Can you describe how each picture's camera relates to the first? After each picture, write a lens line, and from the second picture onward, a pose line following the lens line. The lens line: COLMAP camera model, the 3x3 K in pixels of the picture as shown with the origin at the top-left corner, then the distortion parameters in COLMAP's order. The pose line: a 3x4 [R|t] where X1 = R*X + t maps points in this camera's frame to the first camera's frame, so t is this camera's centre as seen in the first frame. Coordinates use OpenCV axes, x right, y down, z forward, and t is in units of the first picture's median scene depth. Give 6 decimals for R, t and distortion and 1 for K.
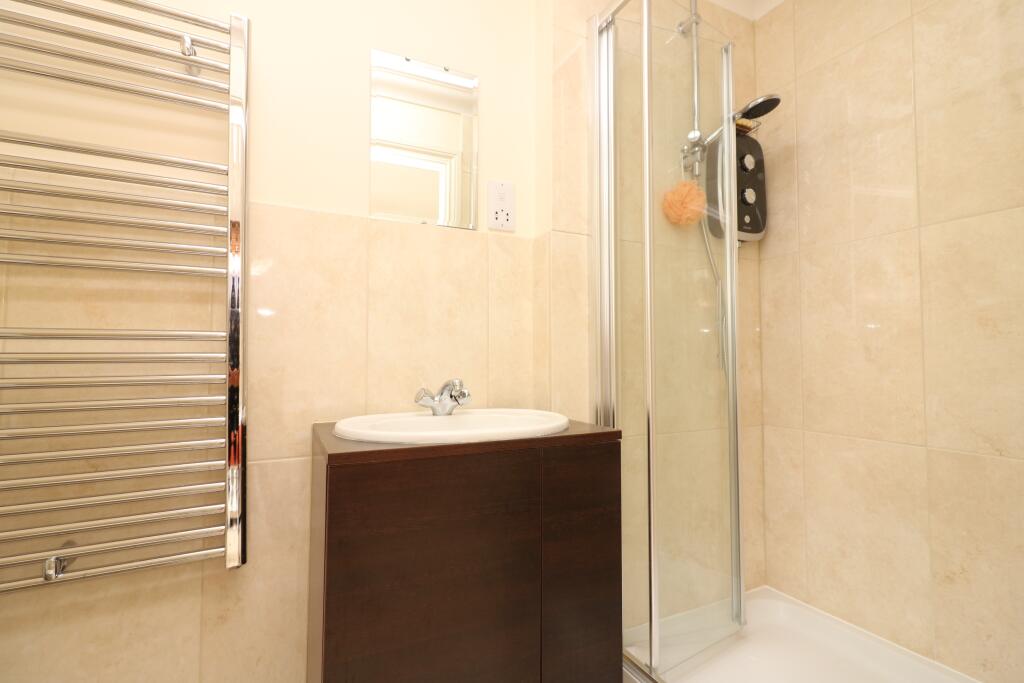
lens RADIAL K [[472.6, 0, 506.9], [0, 472.6, 337.9], [0, 0, 1]] dist [0.000707, 0.000105]
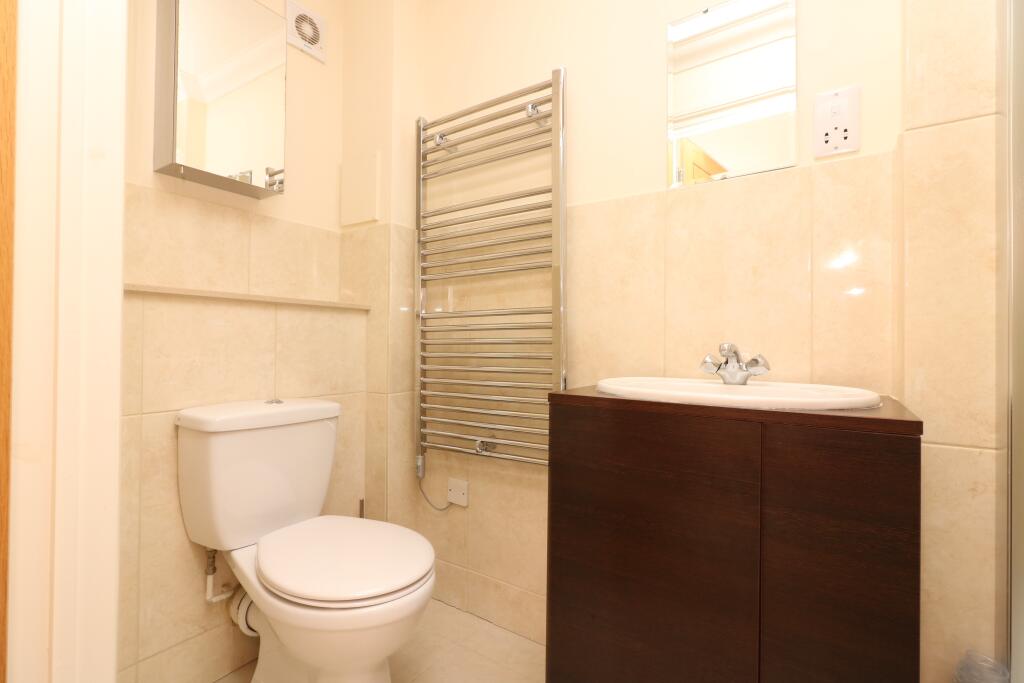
lens RADIAL K [[472.6, 0, 506.9], [0, 472.6, 337.9], [0, 0, 1]] dist [0.000707, 0.000105]
pose [[0.494507, -0.006327, -0.869151, 0.516578], [0.034952, 0.999309, 0.012612, 0.054423], [0.868471, -0.036616, 0.494386, 0.193968]]
